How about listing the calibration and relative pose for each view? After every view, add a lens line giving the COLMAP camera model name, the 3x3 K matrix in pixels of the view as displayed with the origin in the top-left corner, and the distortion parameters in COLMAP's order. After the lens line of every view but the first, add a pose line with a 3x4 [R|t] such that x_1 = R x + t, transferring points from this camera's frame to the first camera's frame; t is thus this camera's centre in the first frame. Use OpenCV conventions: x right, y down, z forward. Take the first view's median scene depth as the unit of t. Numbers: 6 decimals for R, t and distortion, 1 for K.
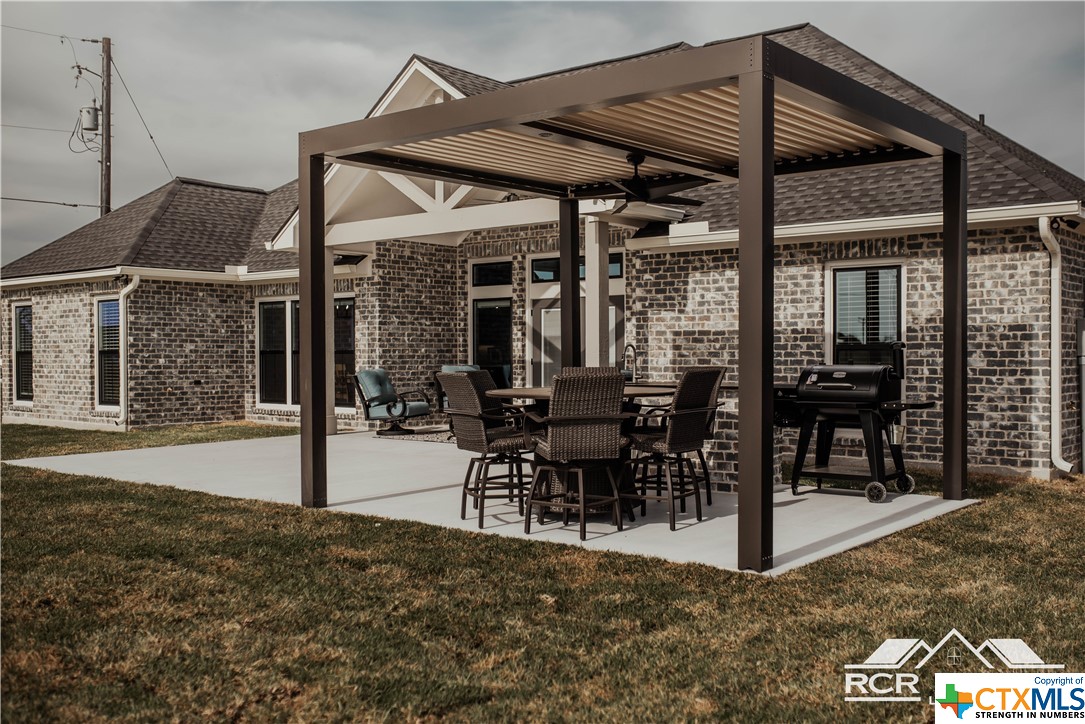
lens RADIAL K [[1047.9, 0, 543.0], [0, 1047.9, 354.1], [0, 0, 1]] dist [-0.007659, 0.000000]
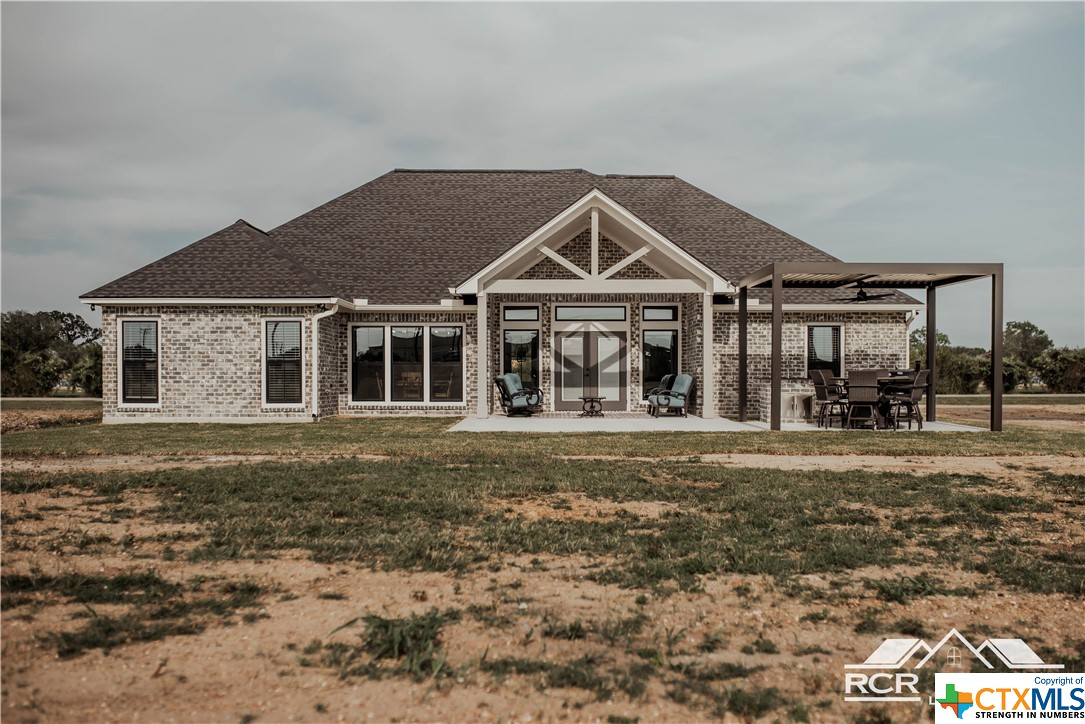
lens RADIAL K [[1047.9, 0, 537.1], [0, 1047.9, 368.5], [0, 0, 1]] dist [-0.007659, 0.000000]
pose [[0.783028, 0.008277, 0.621932, -1.319373], [-0.003389, 0.999953, -0.009041, 0.023110], [-0.621978, 0.004972, 0.783019, -0.277765]]
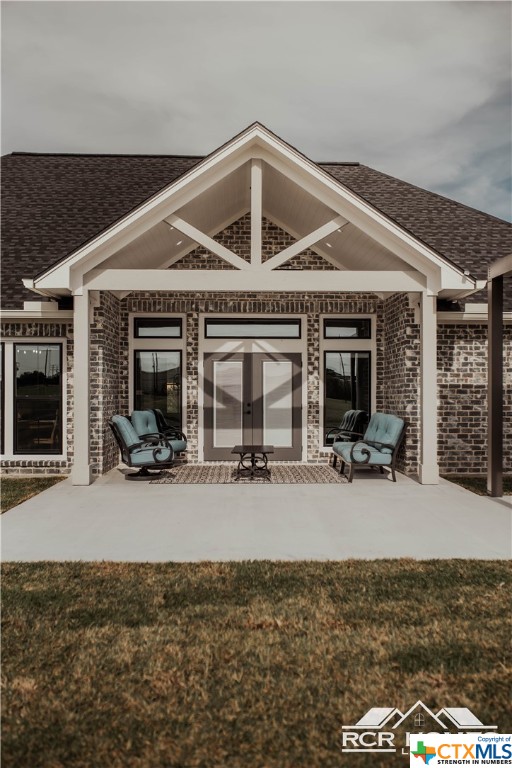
lens RADIAL K [[741.8, 0, 259.2], [0, 741.8, 388.7], [0, 0, 1]] dist [-0.007659, 0.000000]
pose [[0.754717, 0.009367, 0.655984, -0.652610], [-0.004480, 0.999948, -0.009124, -0.007287], [-0.656036, 0.003947, 0.754720, 0.454564]]
